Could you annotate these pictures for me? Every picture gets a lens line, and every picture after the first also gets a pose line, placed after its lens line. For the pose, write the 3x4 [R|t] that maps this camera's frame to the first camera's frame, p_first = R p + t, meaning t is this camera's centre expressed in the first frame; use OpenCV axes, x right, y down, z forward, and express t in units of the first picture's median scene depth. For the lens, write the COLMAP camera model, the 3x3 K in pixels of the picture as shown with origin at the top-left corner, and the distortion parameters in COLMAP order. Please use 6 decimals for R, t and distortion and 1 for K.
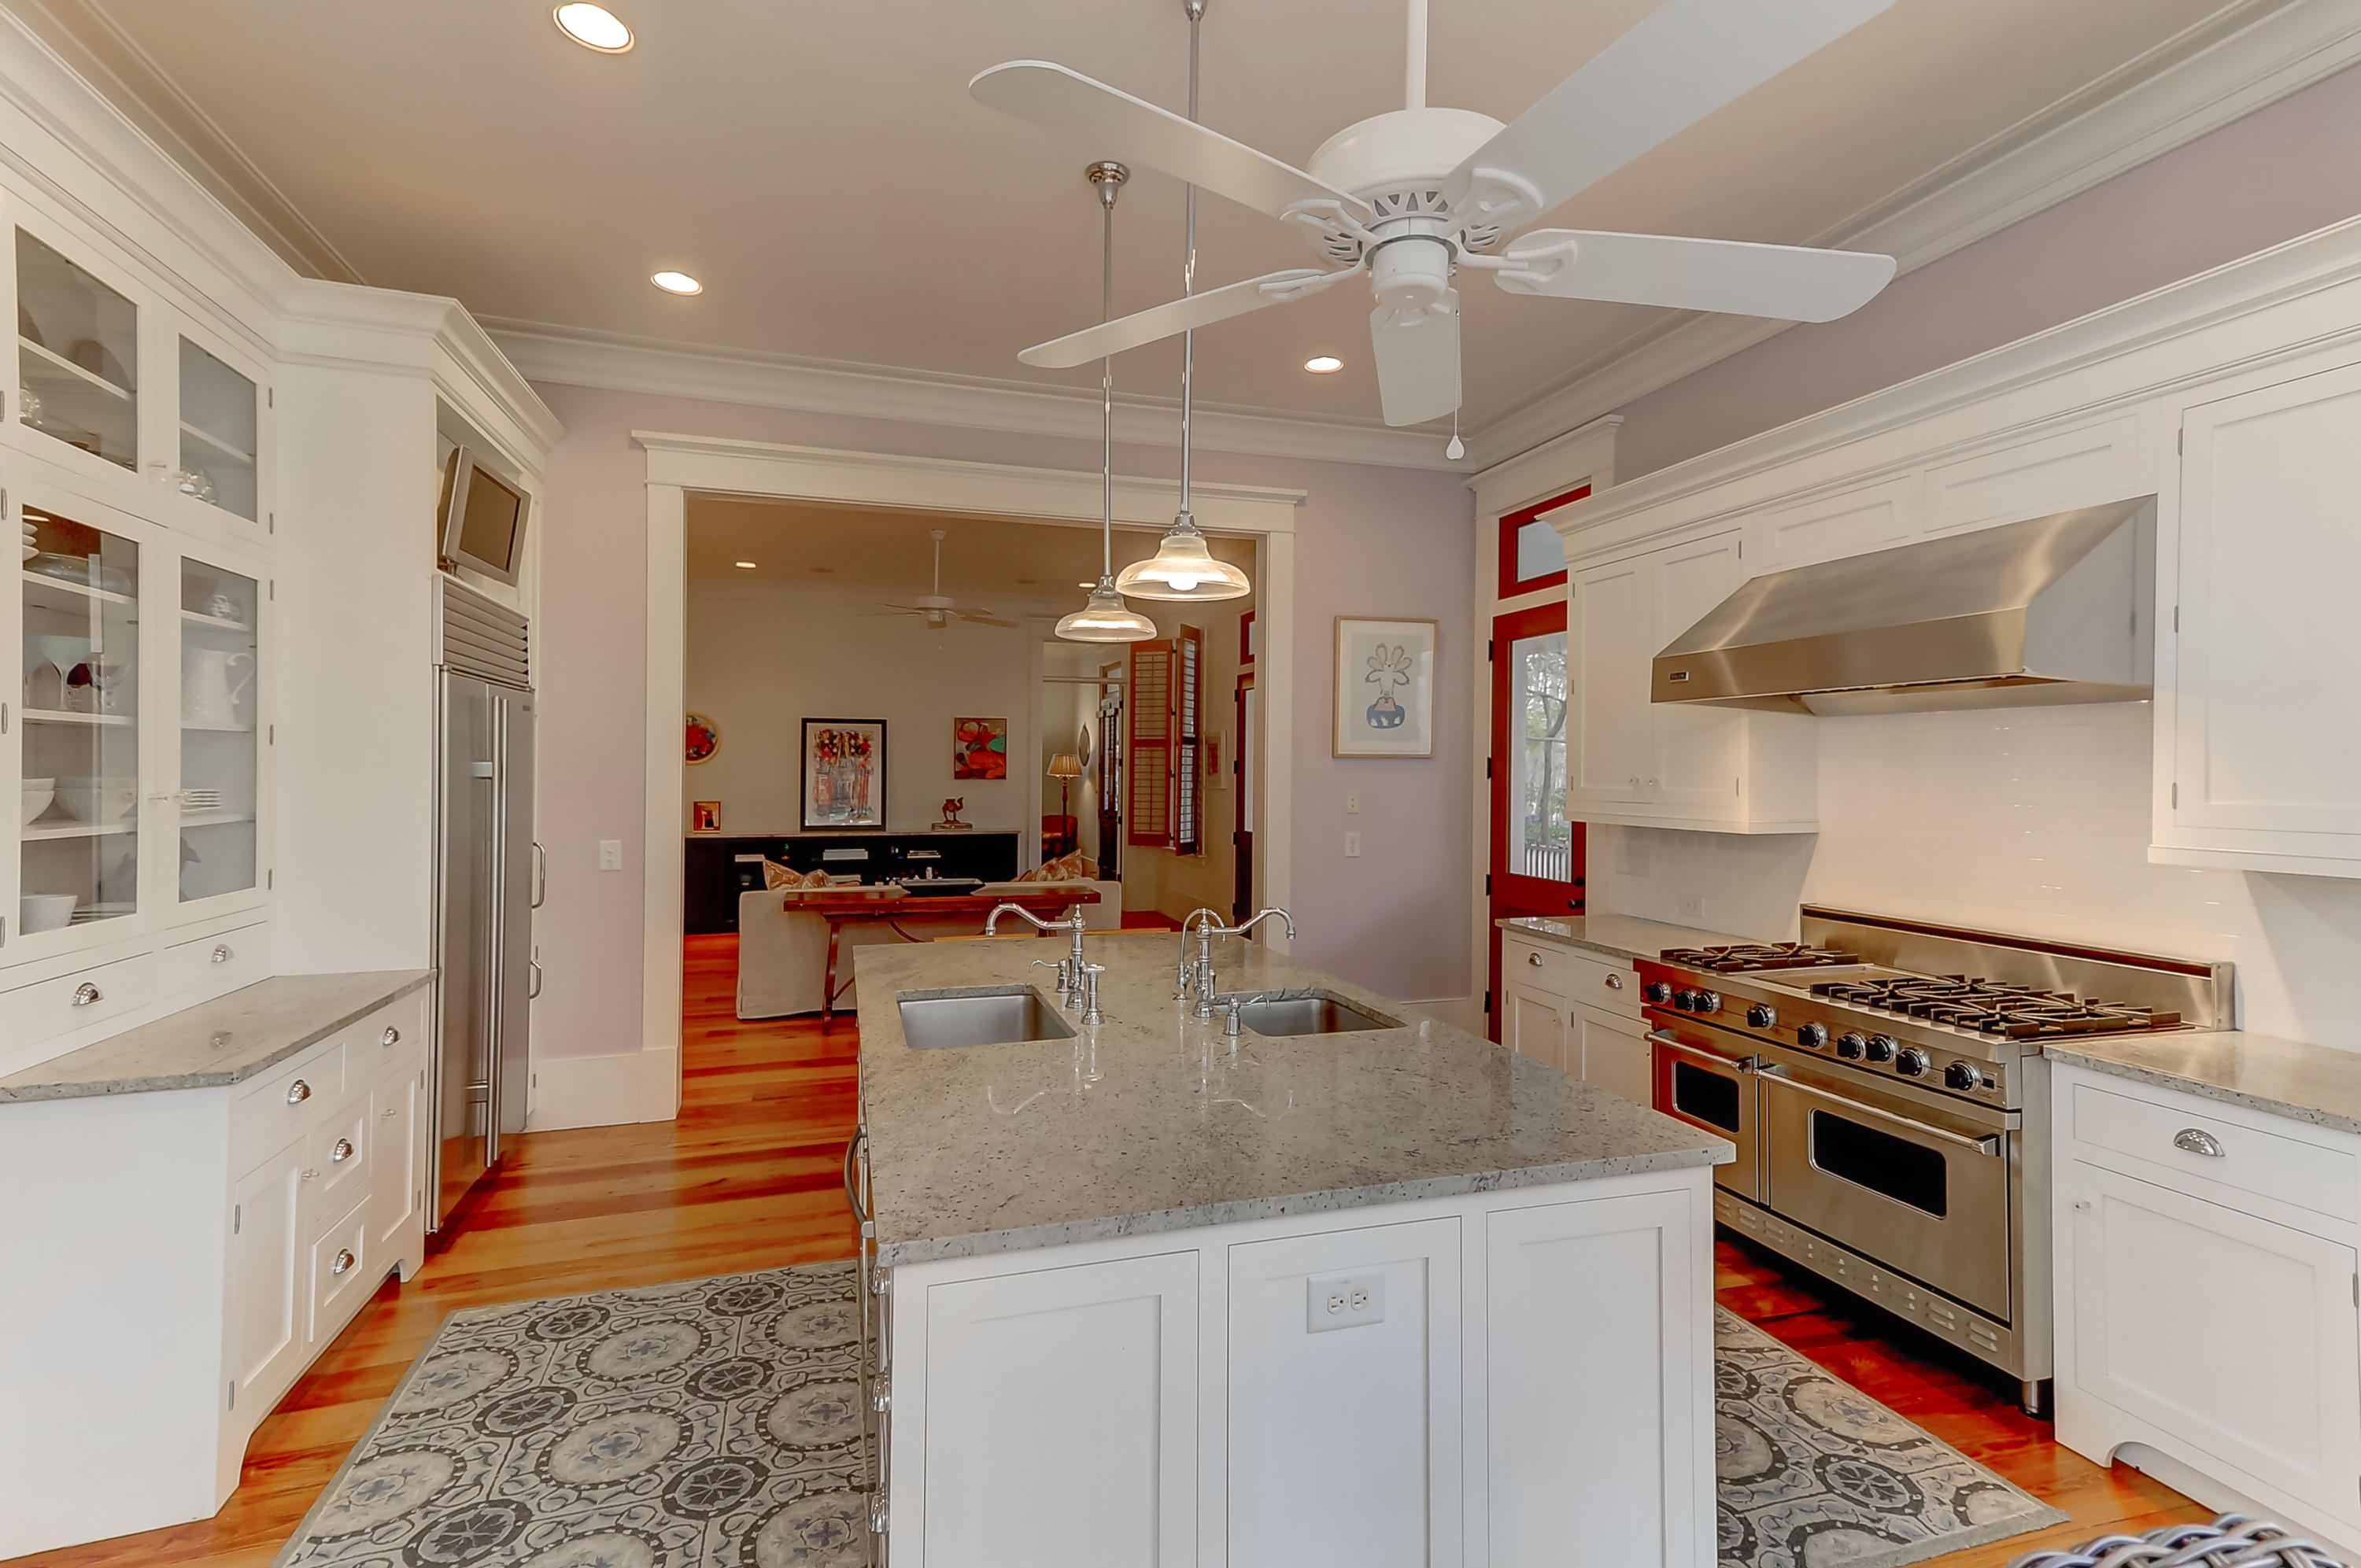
lens RADIAL K [[1088.7, 0, 1185.4], [0, 1088.7, 769.8], [0, 0, 1]] dist [0.035439, 0.000021]
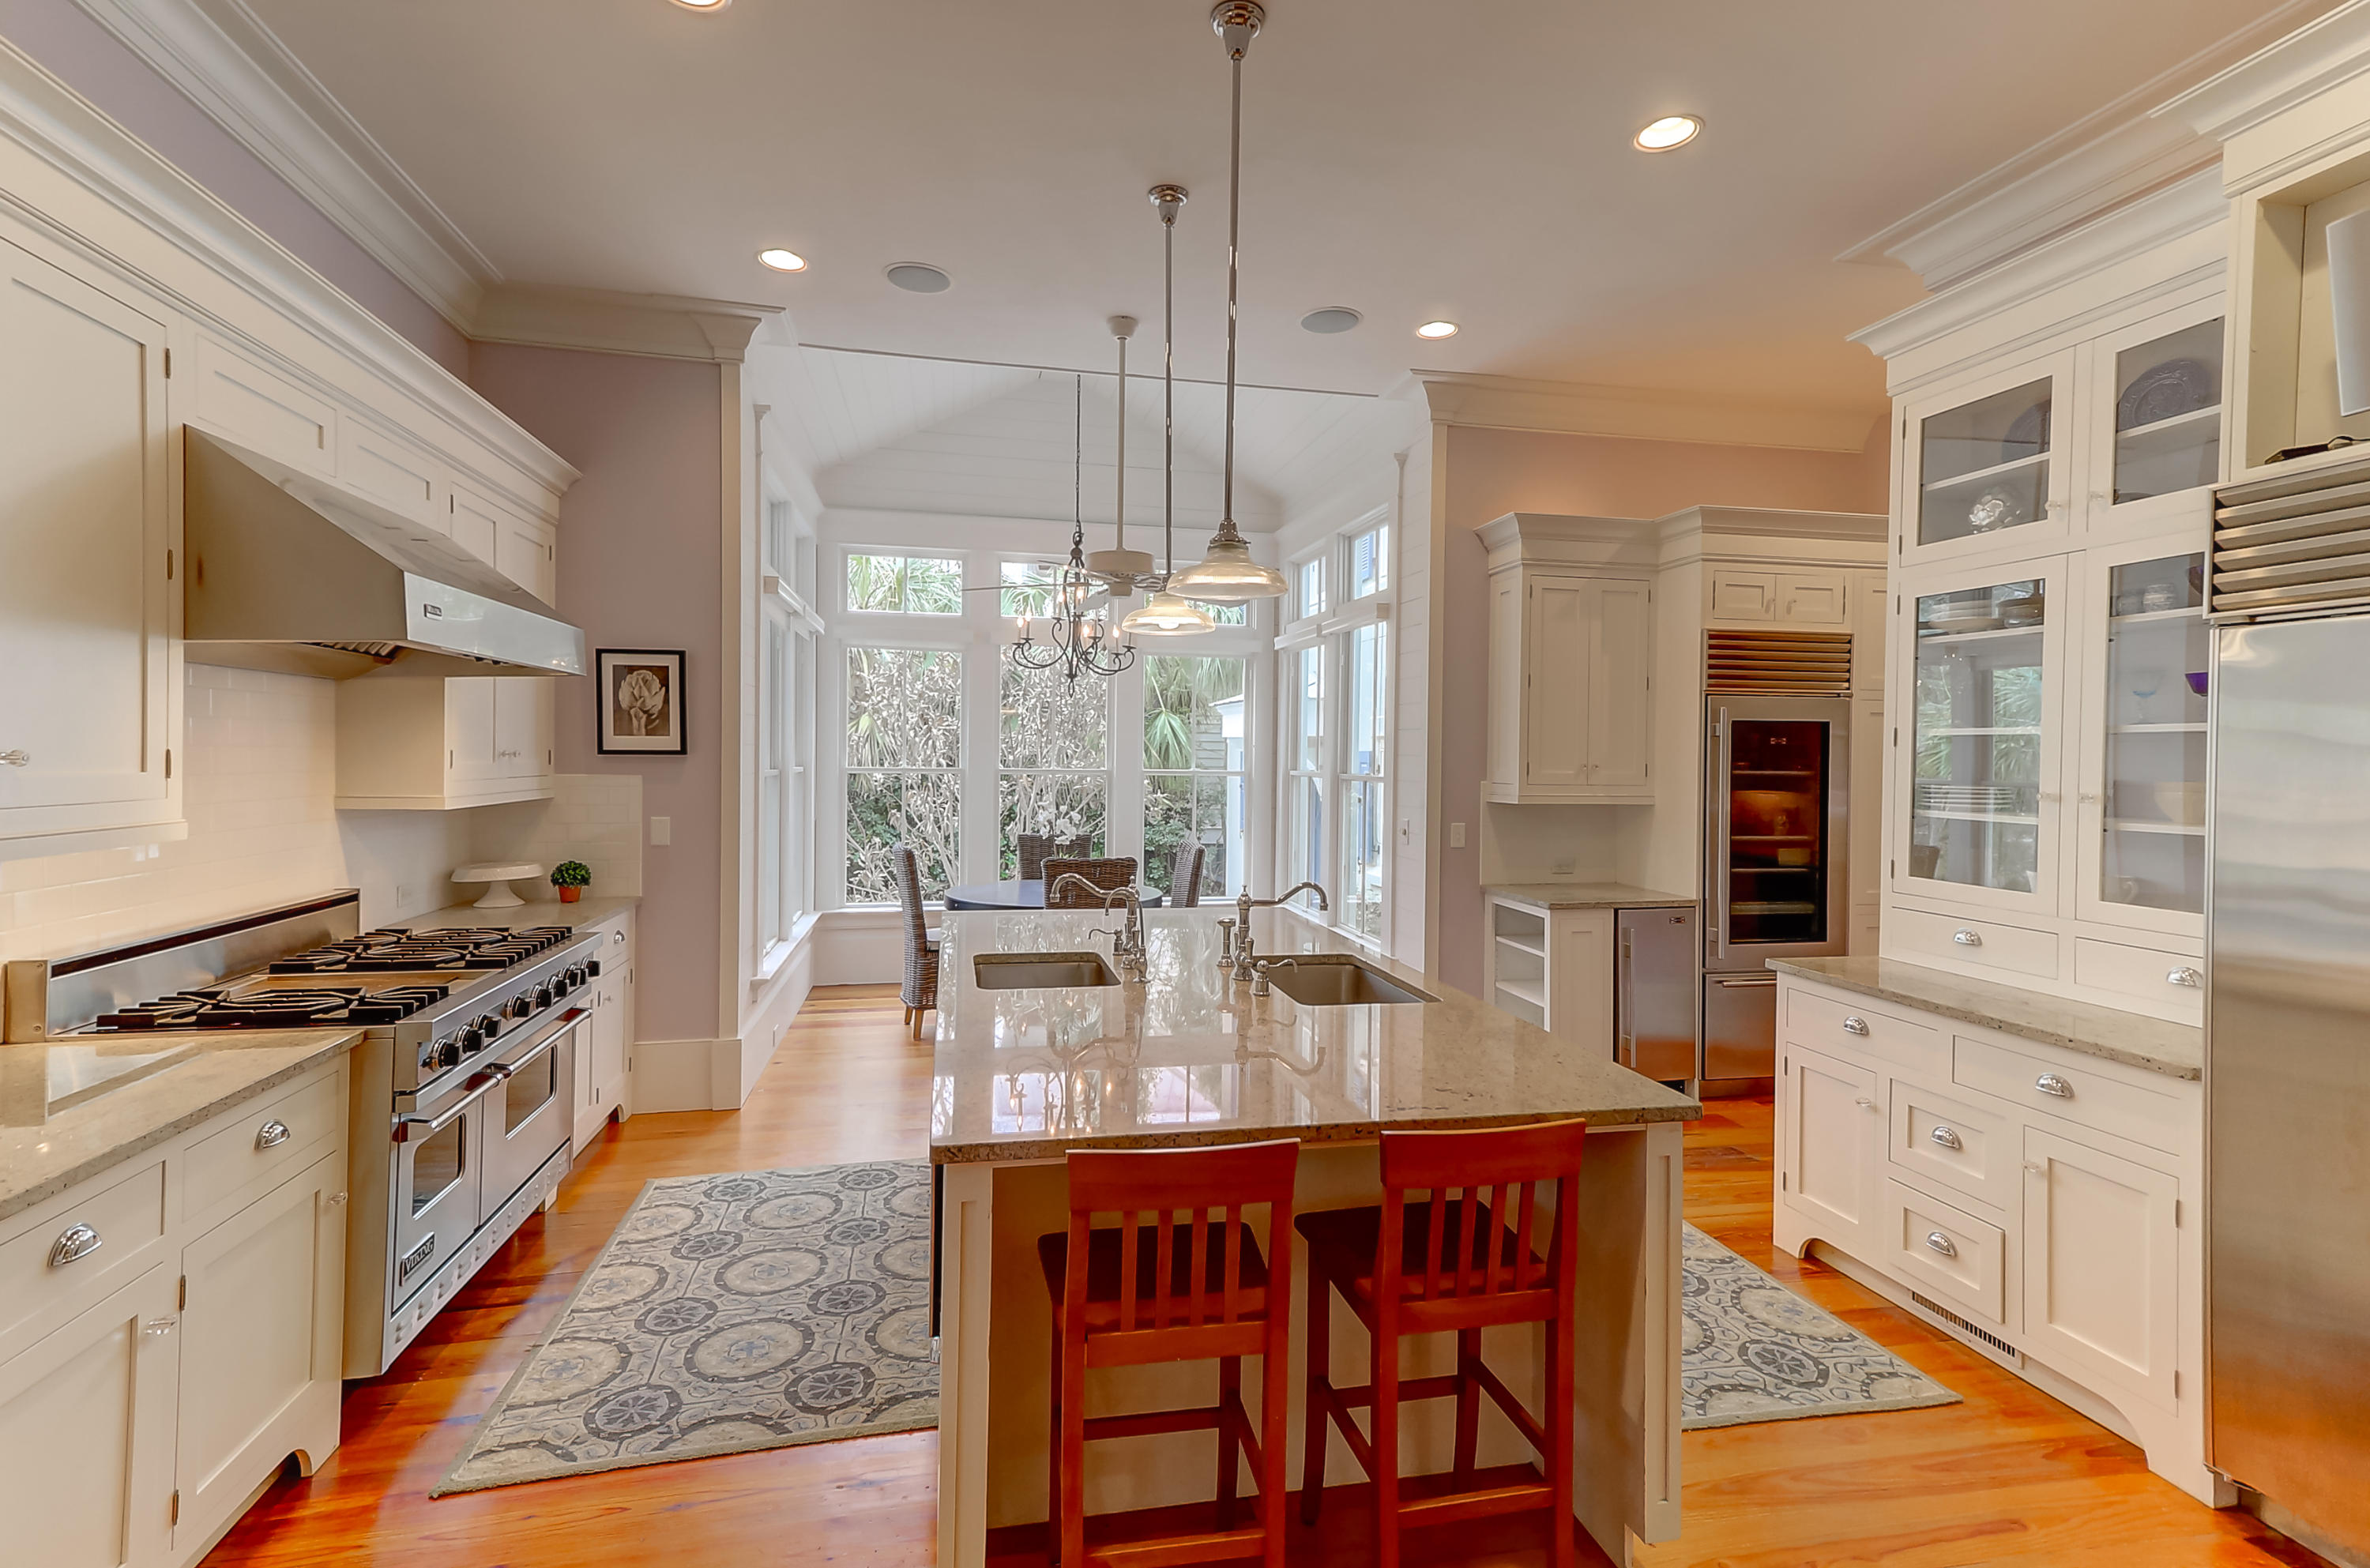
lens RADIAL K [[1096.8, 0, 1178.9], [0, 1096.8, 772.6], [0, 0, 1]] dist [0.032444, -0.000061]
pose [[-0.994564, -0.020131, 0.102163, -0.146957], [-0.018791, 0.999725, 0.014060, 0.001456], [-0.102418, 0.012063, -0.994668, 2.095257]]
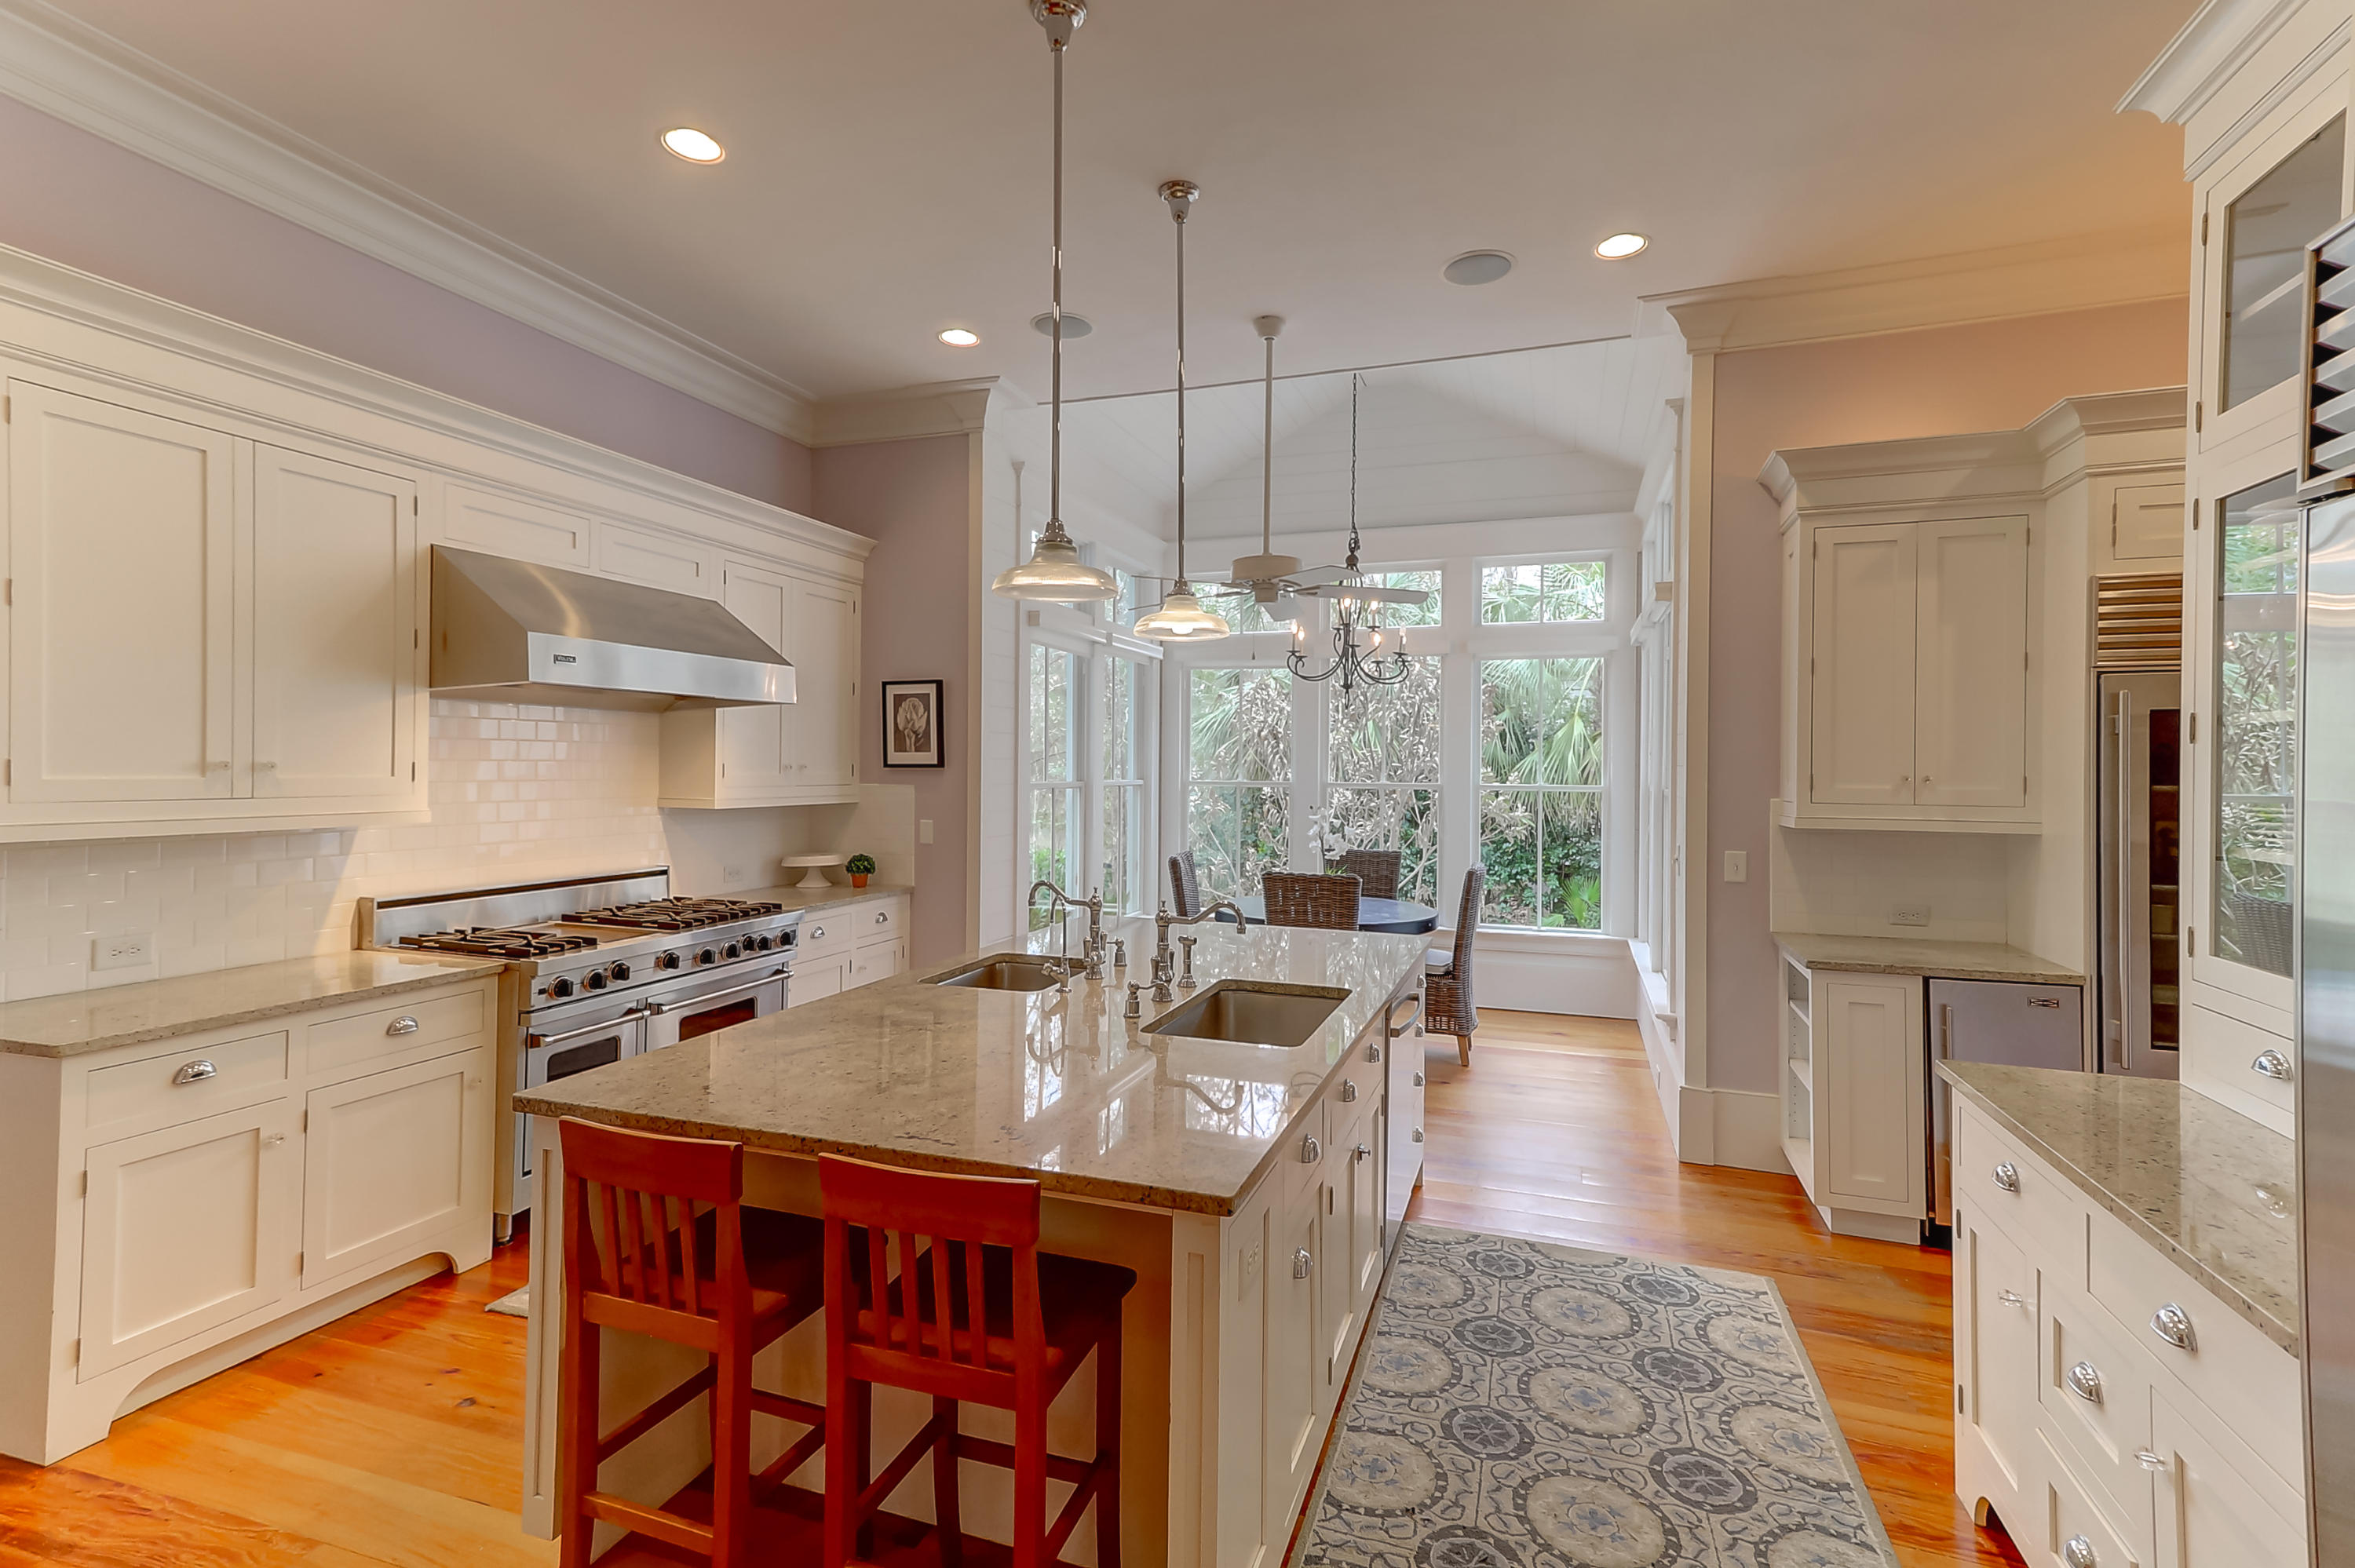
lens RADIAL K [[1086.0, 0, 1182.4], [0, 1086.0, 769.8], [0, 0, 1]] dist [0.035439, 0.000021]
pose [[-0.797578, -0.015009, 0.603030, -0.724132], [-0.015459, 0.999871, 0.004440, 0.000493], [-0.603018, -0.005781, -0.797706, 1.812526]]
